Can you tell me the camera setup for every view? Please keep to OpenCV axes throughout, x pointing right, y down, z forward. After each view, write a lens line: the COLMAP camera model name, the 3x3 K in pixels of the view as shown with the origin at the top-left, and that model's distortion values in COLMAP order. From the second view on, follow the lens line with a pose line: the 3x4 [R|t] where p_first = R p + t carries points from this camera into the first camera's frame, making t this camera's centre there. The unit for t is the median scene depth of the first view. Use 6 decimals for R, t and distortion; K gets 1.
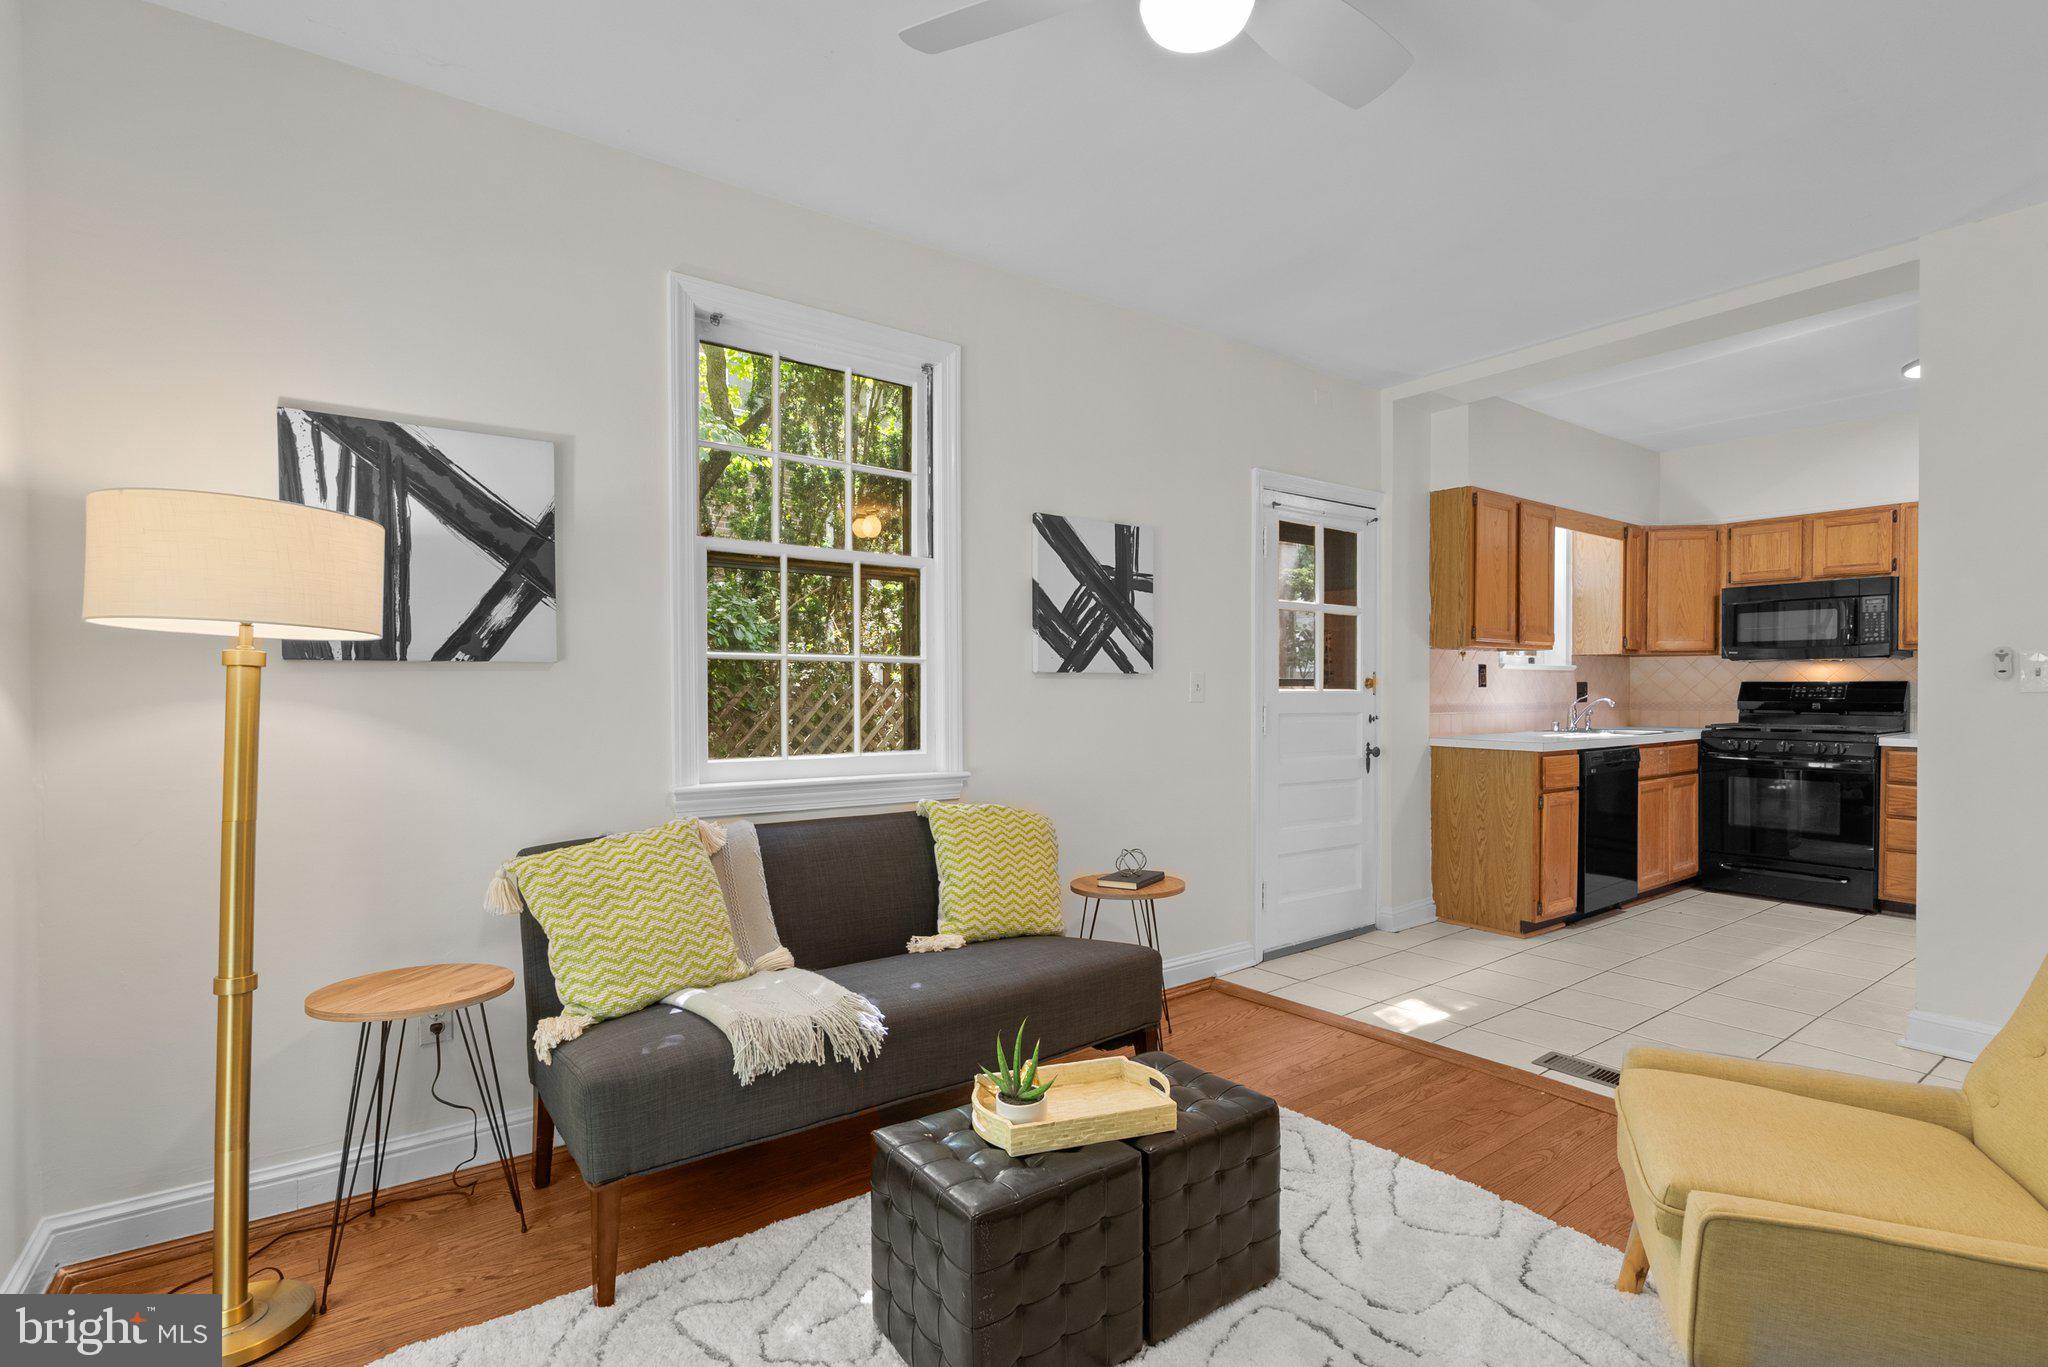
lens RADIAL K [[978.4, 0, 1027.7], [0, 978.4, 710.7], [0, 0, 1]] dist [-0.004232, 0.000654]
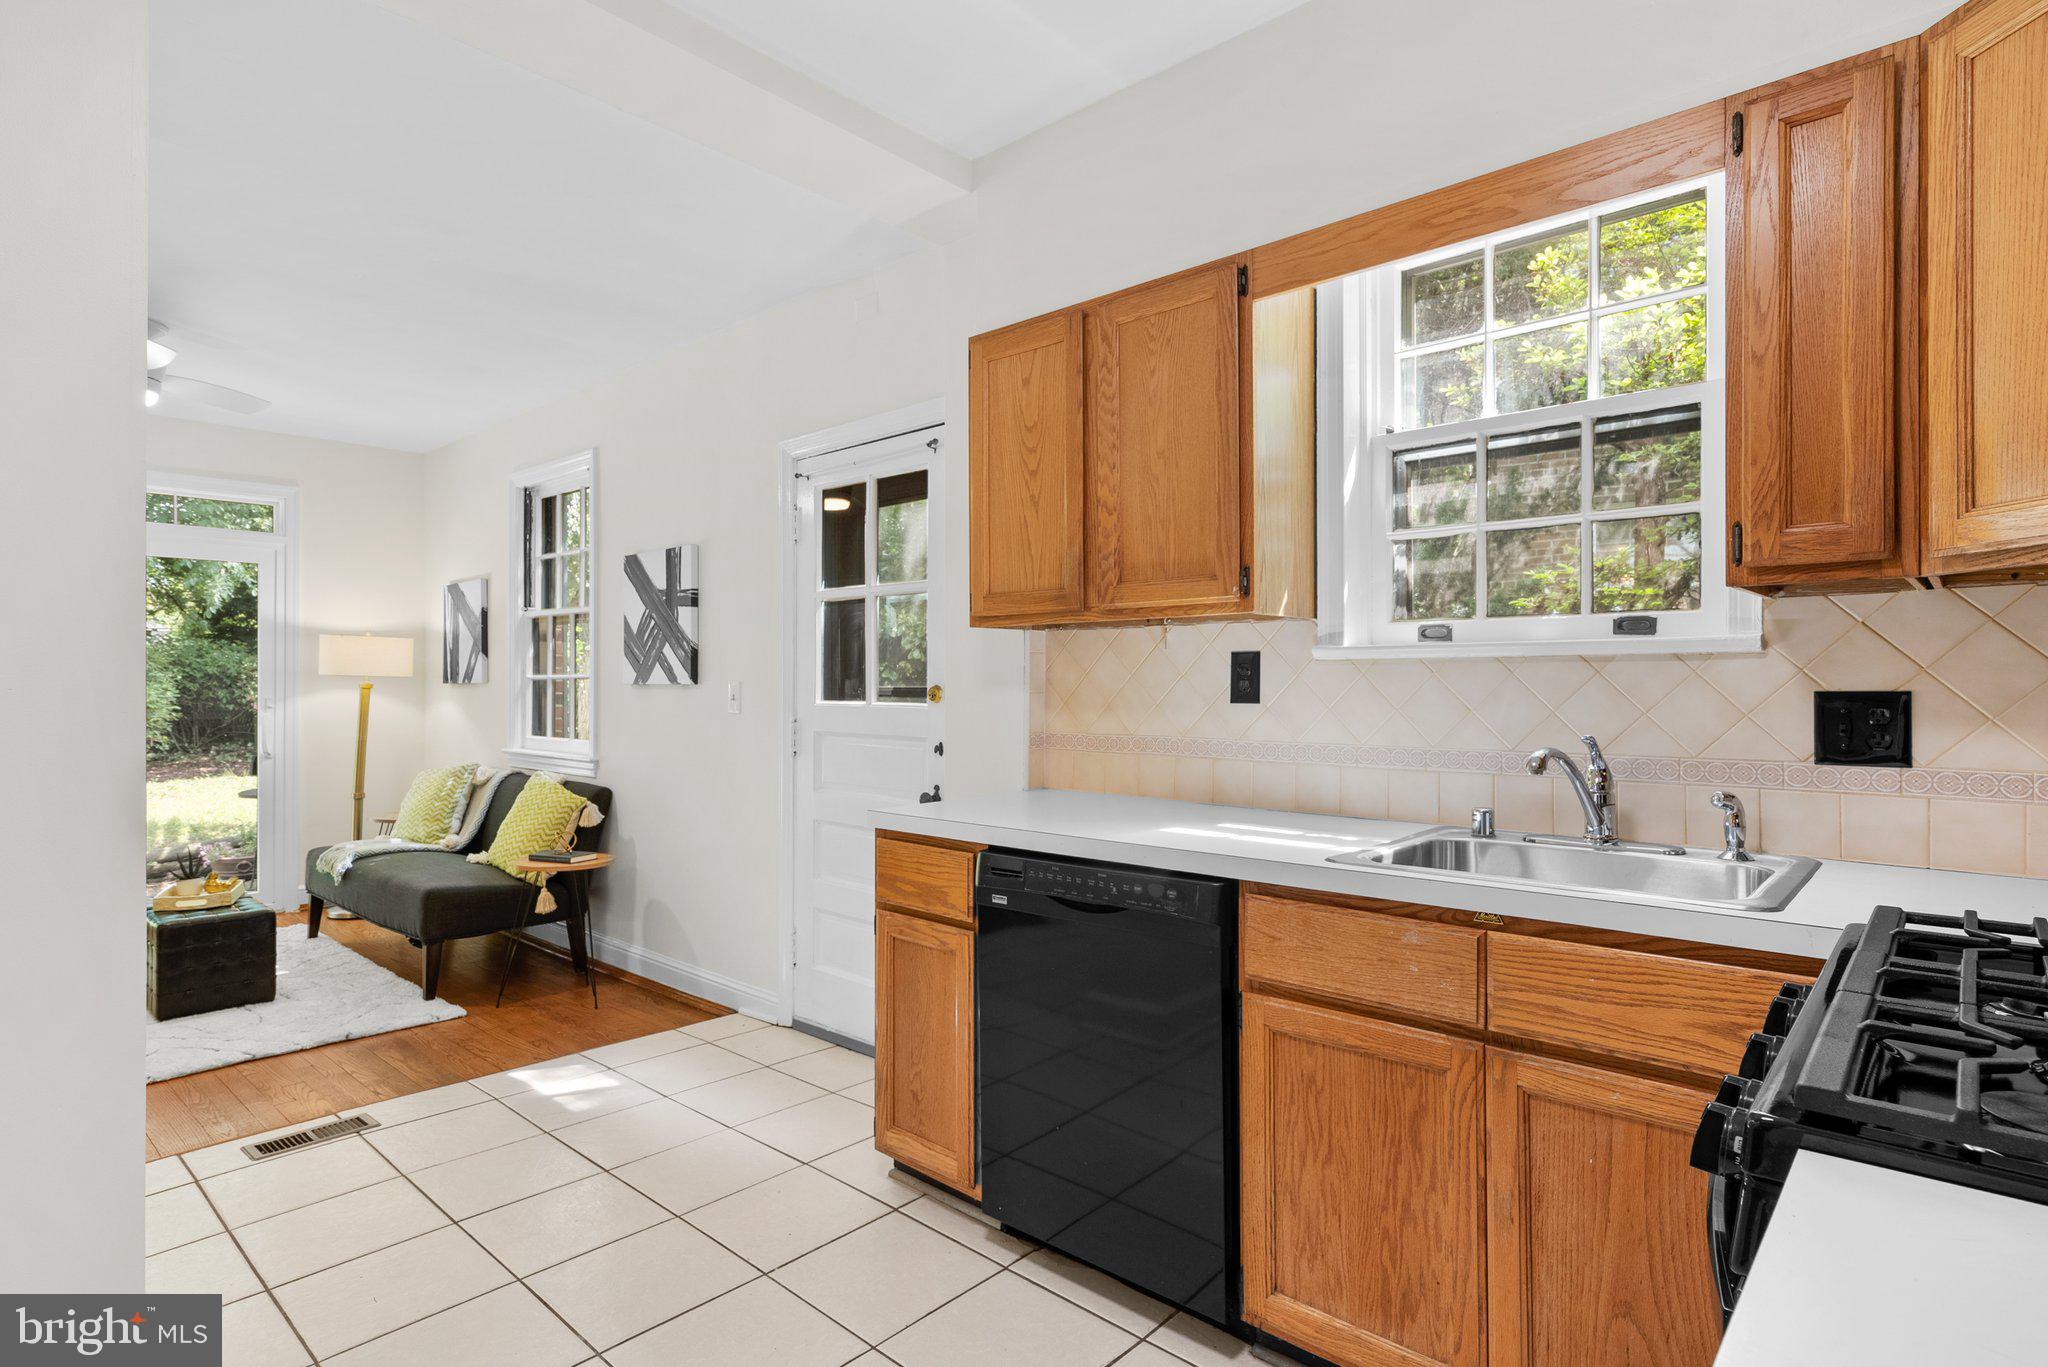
lens RADIAL K [[1035.0, 0, 1024.0], [0, 1035.0, 683.5], [0, 0, 1]] dist [-0.001704, 0.001037]
pose [[0.196786, -0.000444, -0.980446, 1.303037], [-0.018986, 0.999811, -0.004263, -0.041729], [0.980263, 0.019453, 0.196740, 1.158857]]
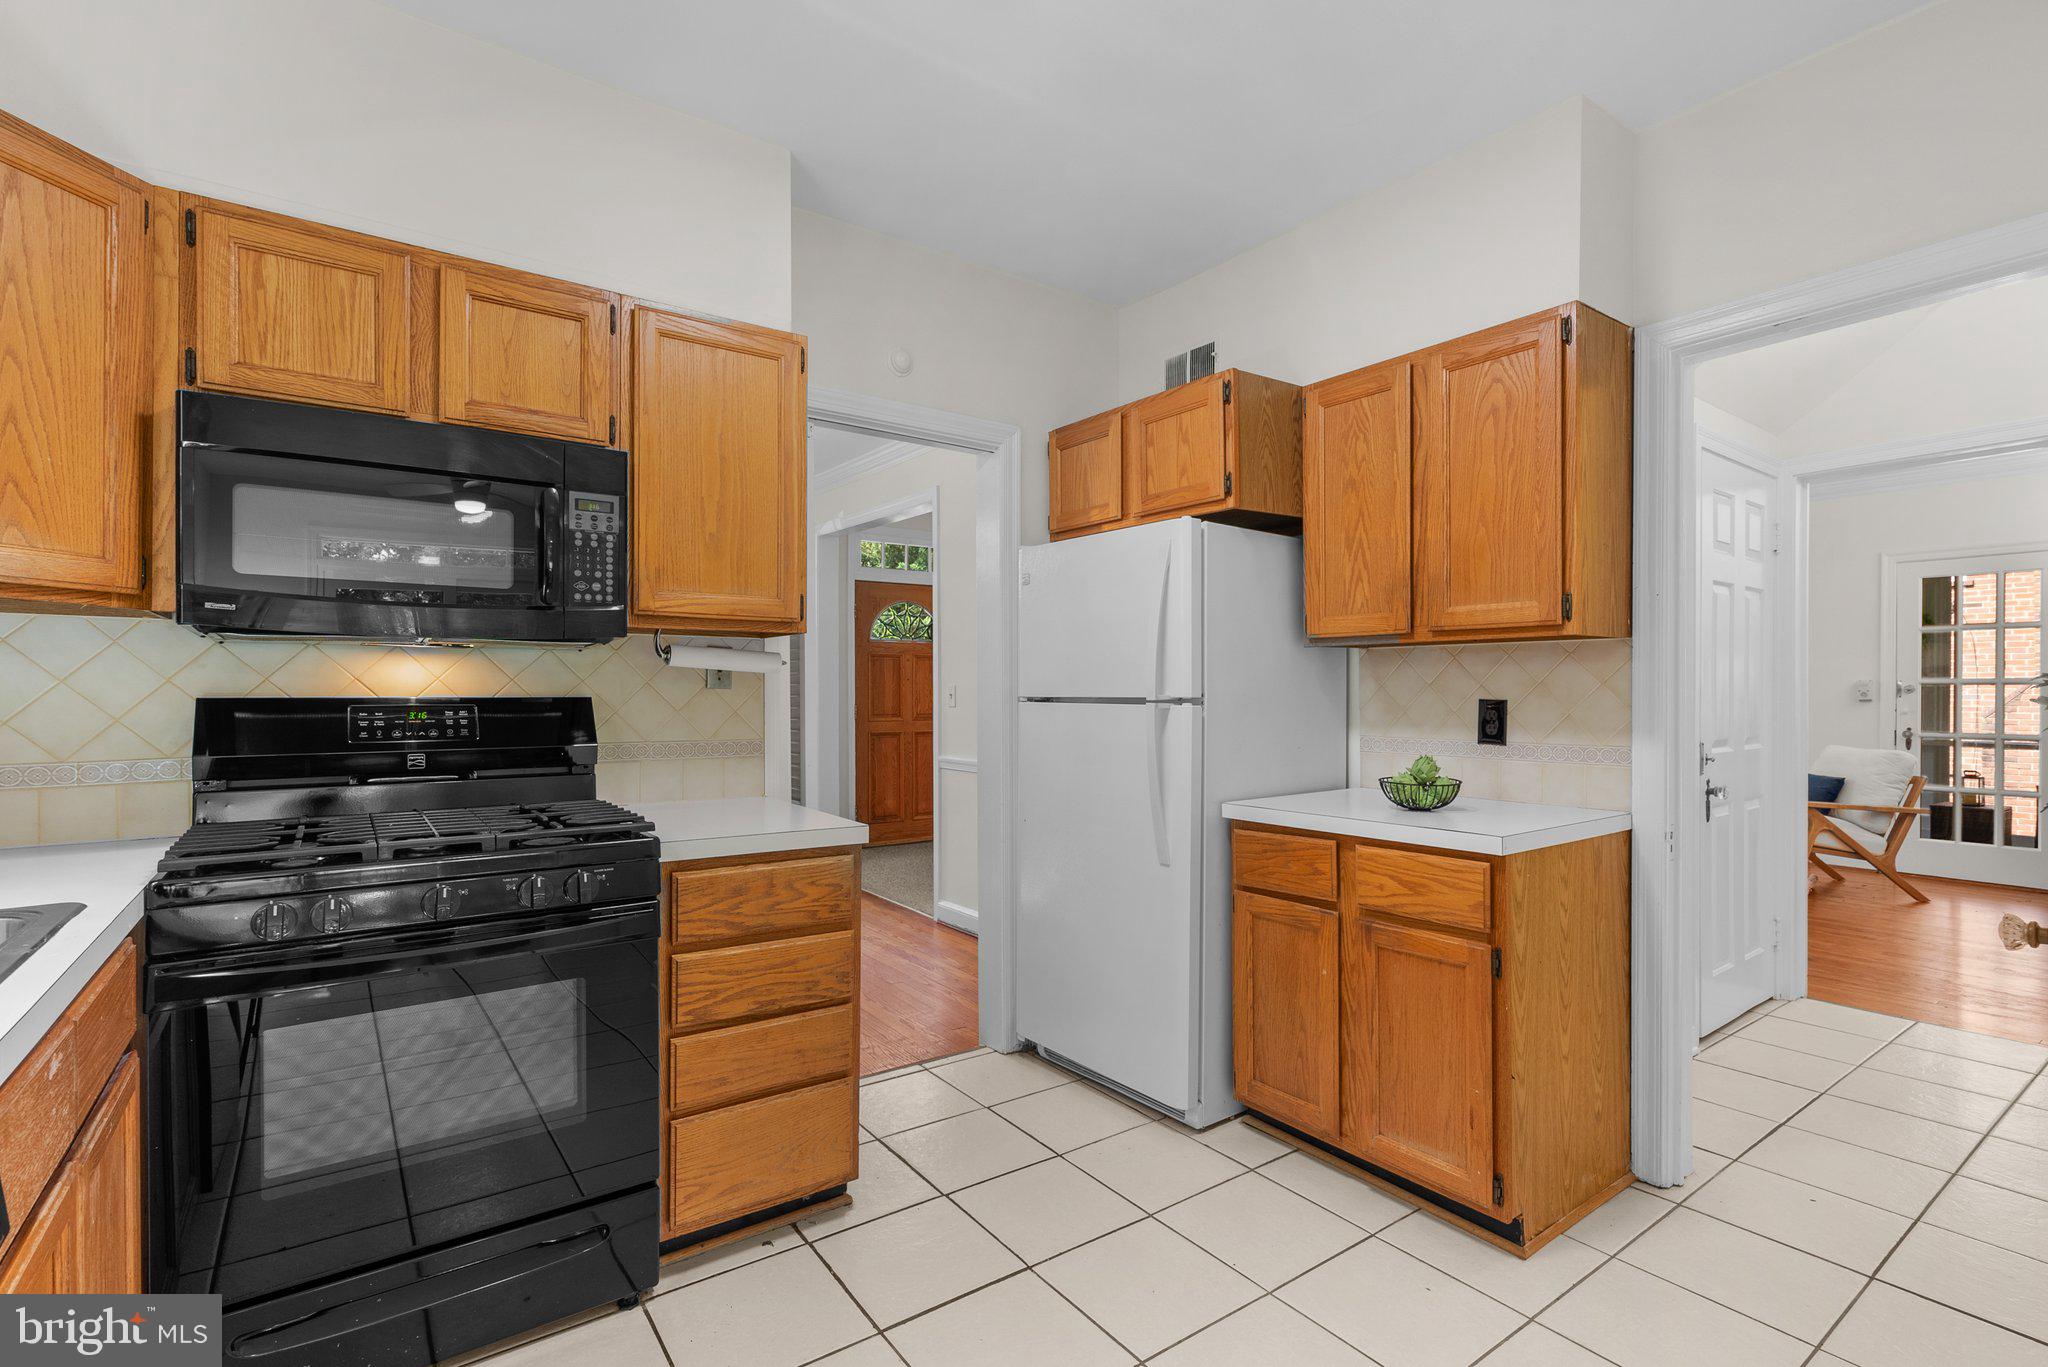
lens RADIAL K [[947.9, 0, 1018.9], [0, 947.9, 676.2], [0, 0, 1]] dist [-0.009516, 0.001097]
pose [[-0.000132, 0.012062, 0.999927, 0.641154], [0.013305, 0.999839, -0.012059, -0.045375], [-0.999911, 0.013303, -0.000293, 1.127654]]
